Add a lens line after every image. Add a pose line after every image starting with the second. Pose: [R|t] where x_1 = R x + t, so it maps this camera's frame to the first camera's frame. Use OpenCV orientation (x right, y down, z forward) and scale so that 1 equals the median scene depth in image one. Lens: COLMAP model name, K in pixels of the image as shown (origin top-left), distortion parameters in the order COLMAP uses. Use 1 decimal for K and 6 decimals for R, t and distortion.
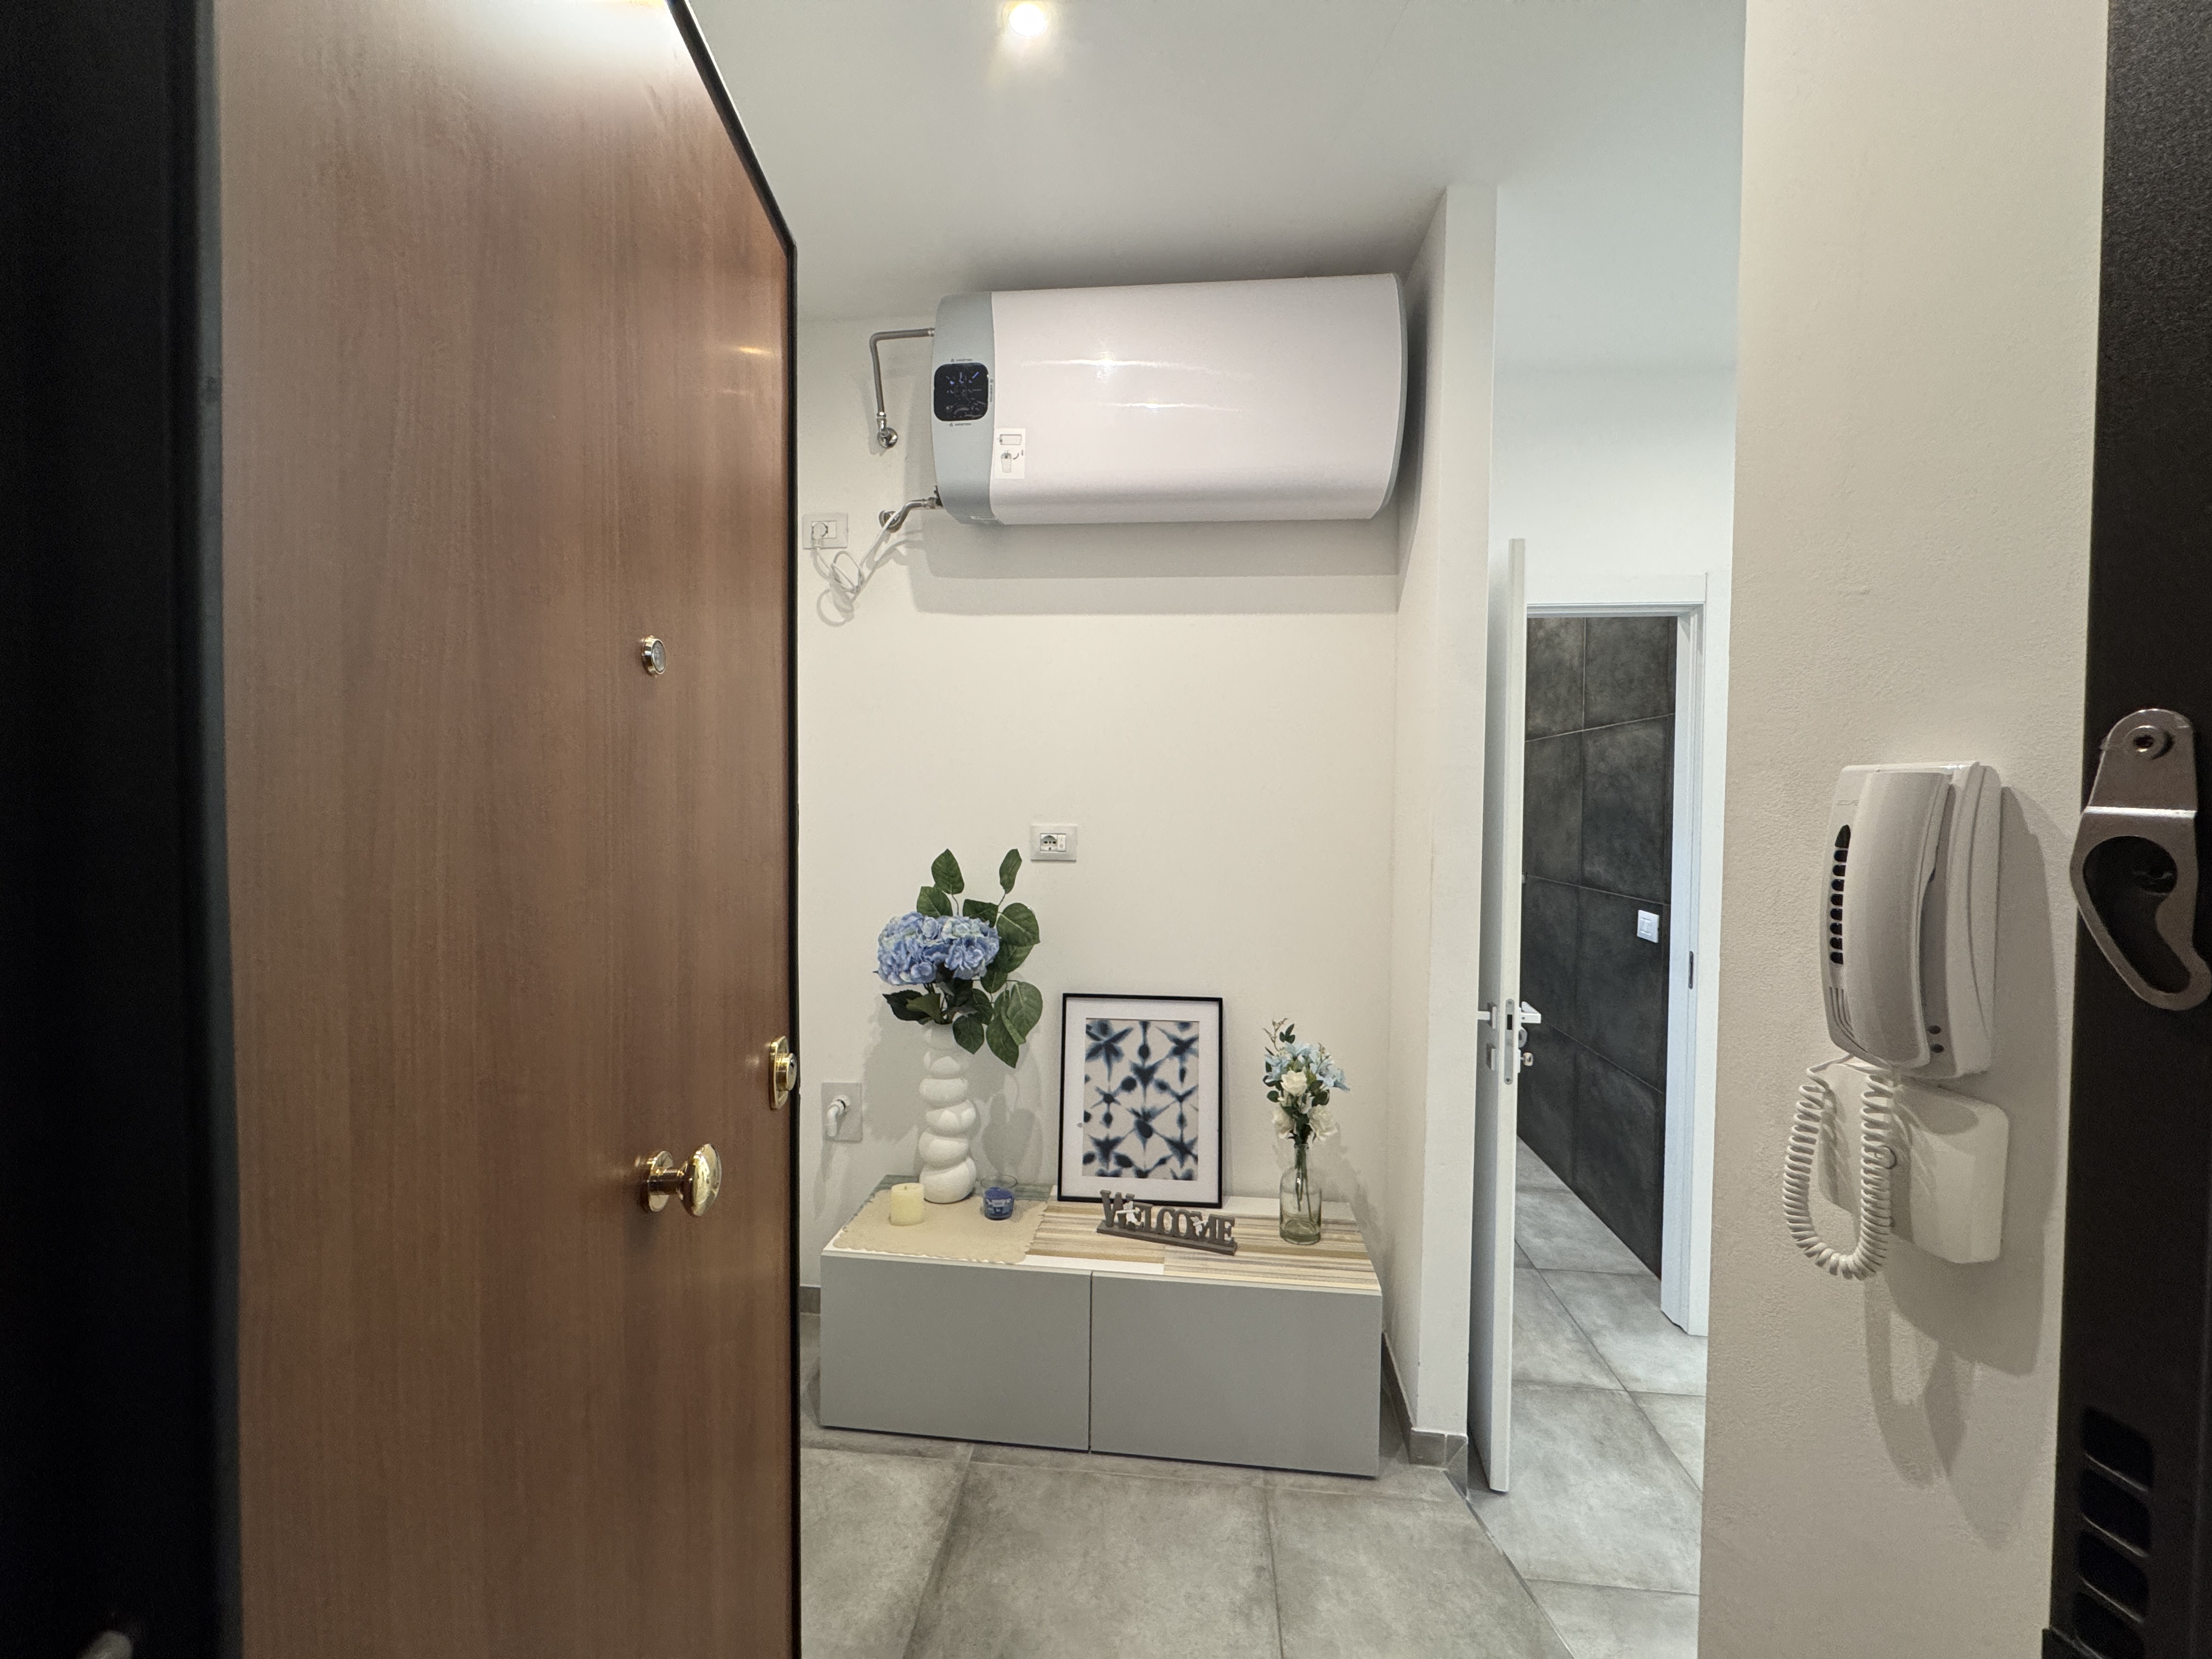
lens RADIAL K [[877.6, 0, 1106.6], [0, 877.6, 828.0], [0, 0, 1]] dist [-0.003082, -0.000092]
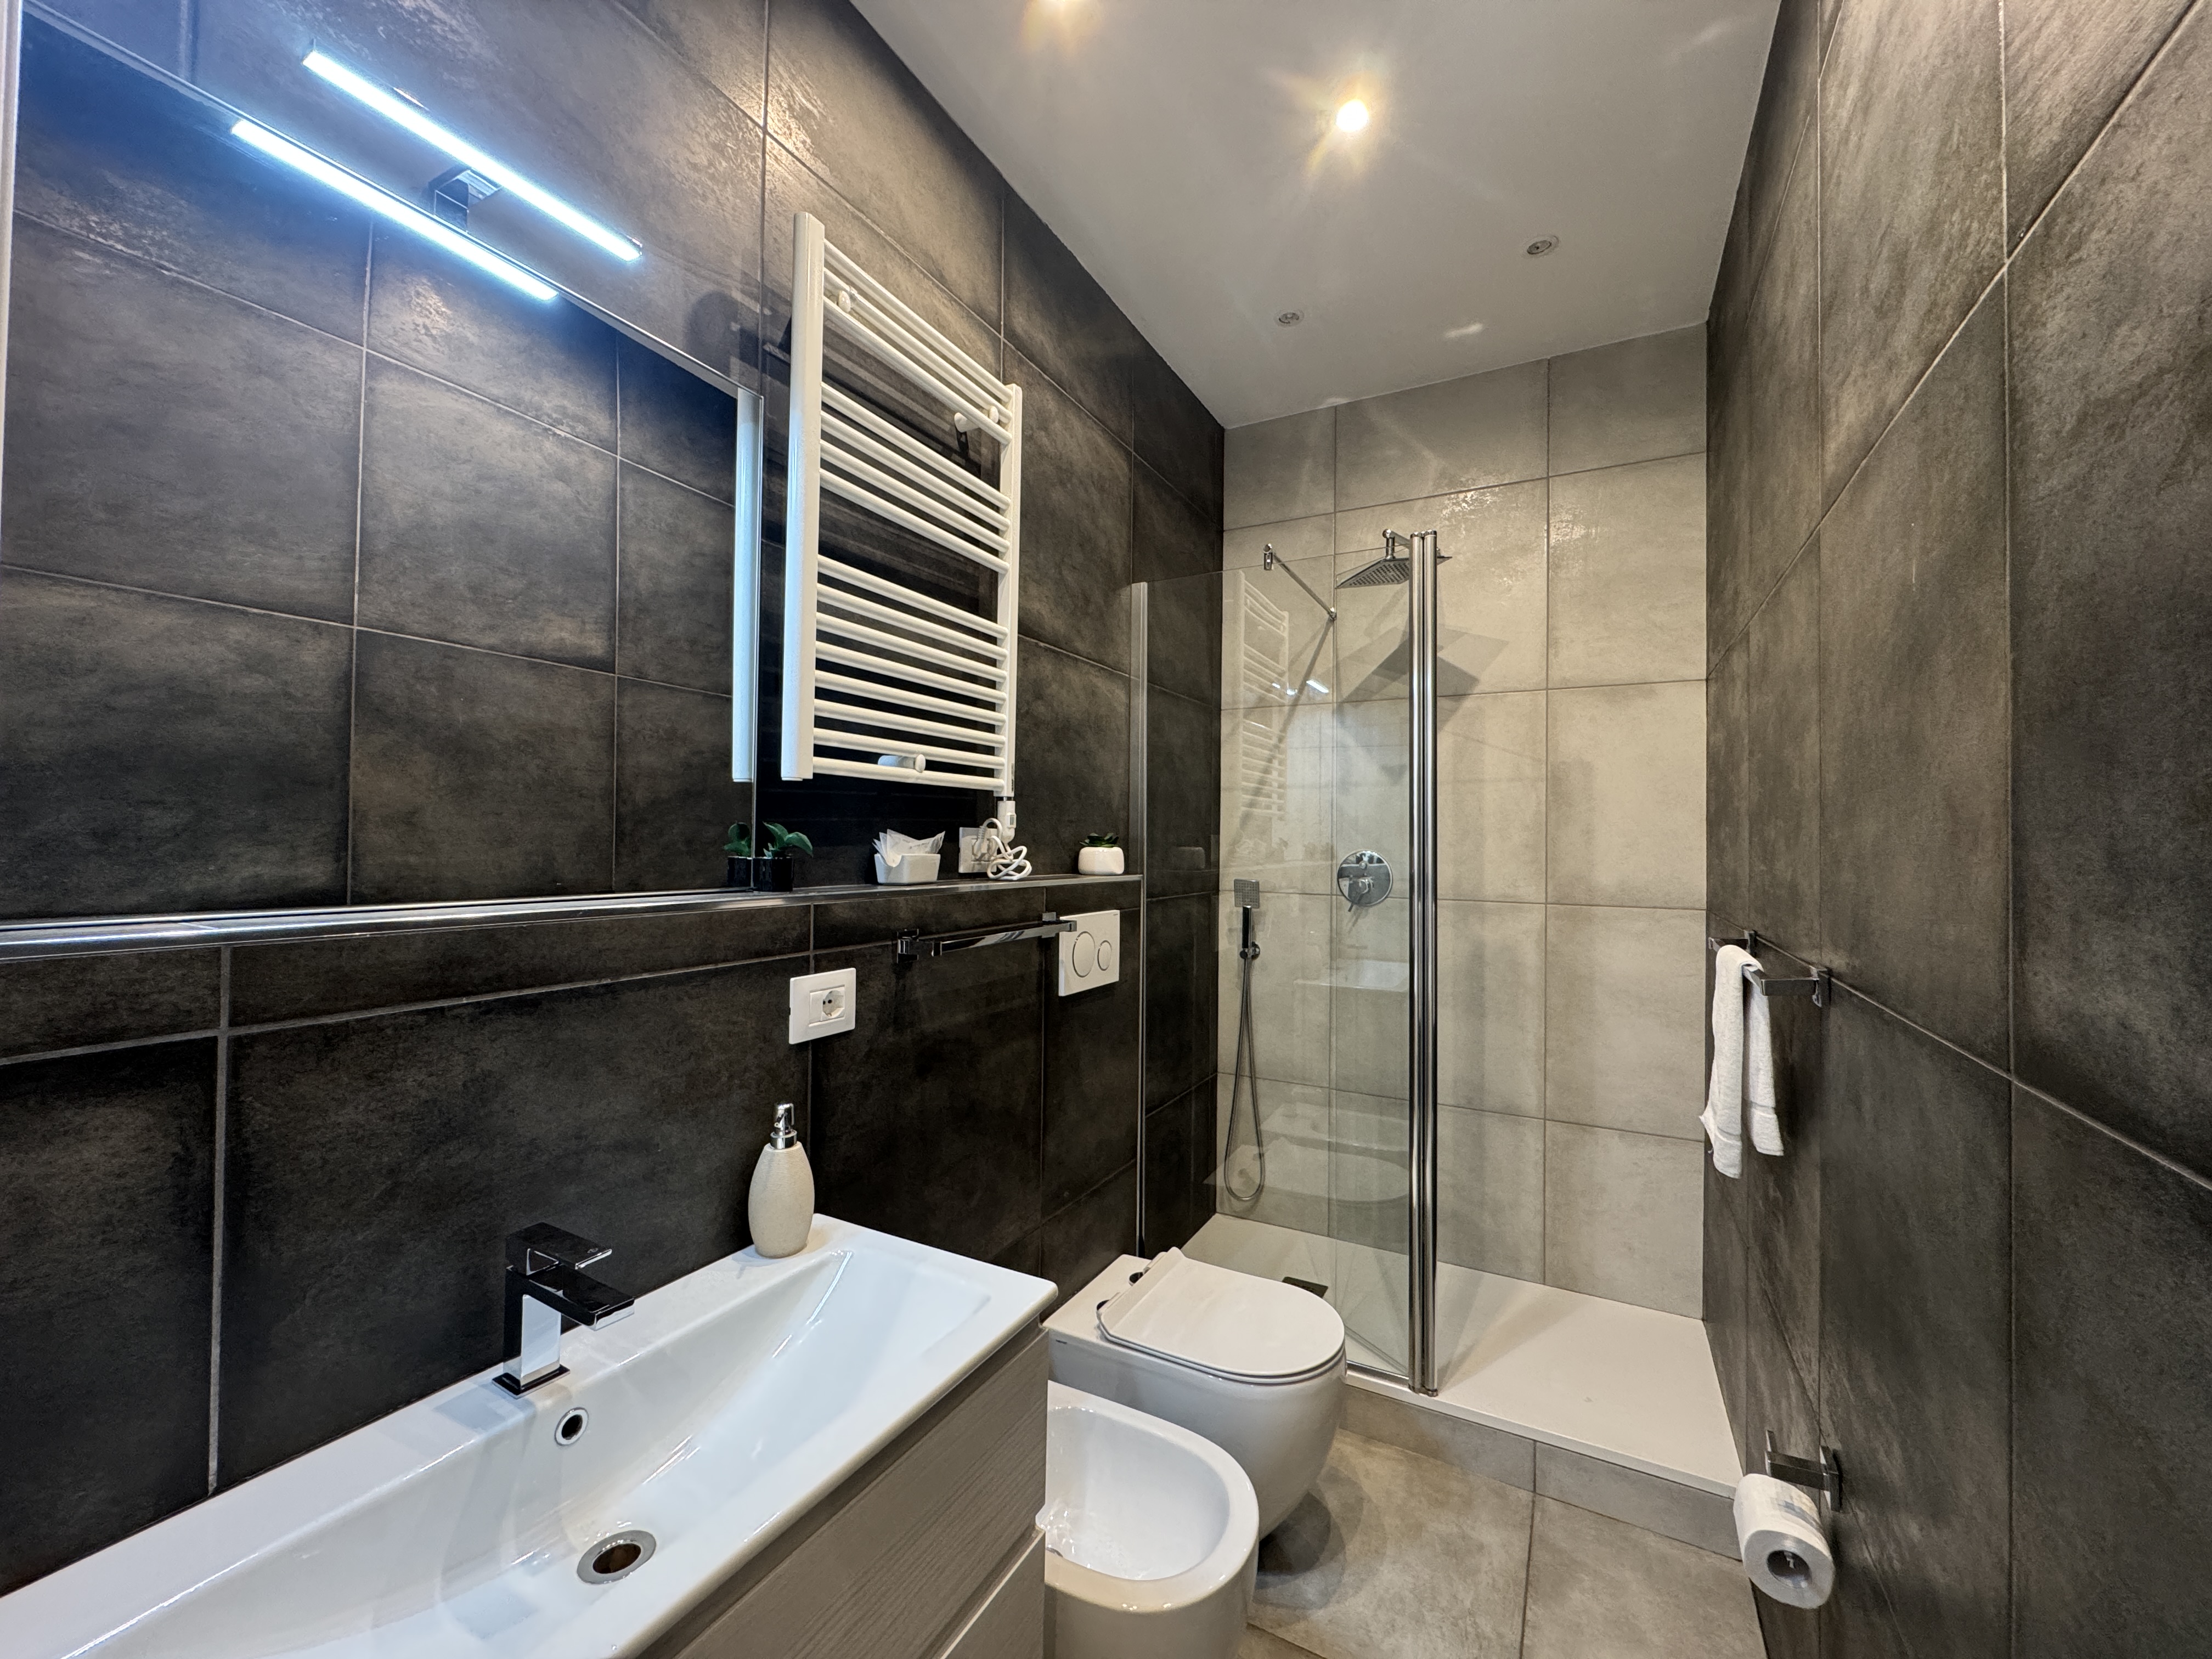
lens RADIAL K [[877.6, 0, 1106.6], [0, 877.6, 828.0], [0, 0, 1]] dist [-0.003082, -0.000092]
pose [[-0.388093, -0.039753, -0.920763, 1.241813], [-0.029239, 0.999097, -0.030811, 0.035172], [0.921156, 0.014965, -0.388905, 1.378295]]
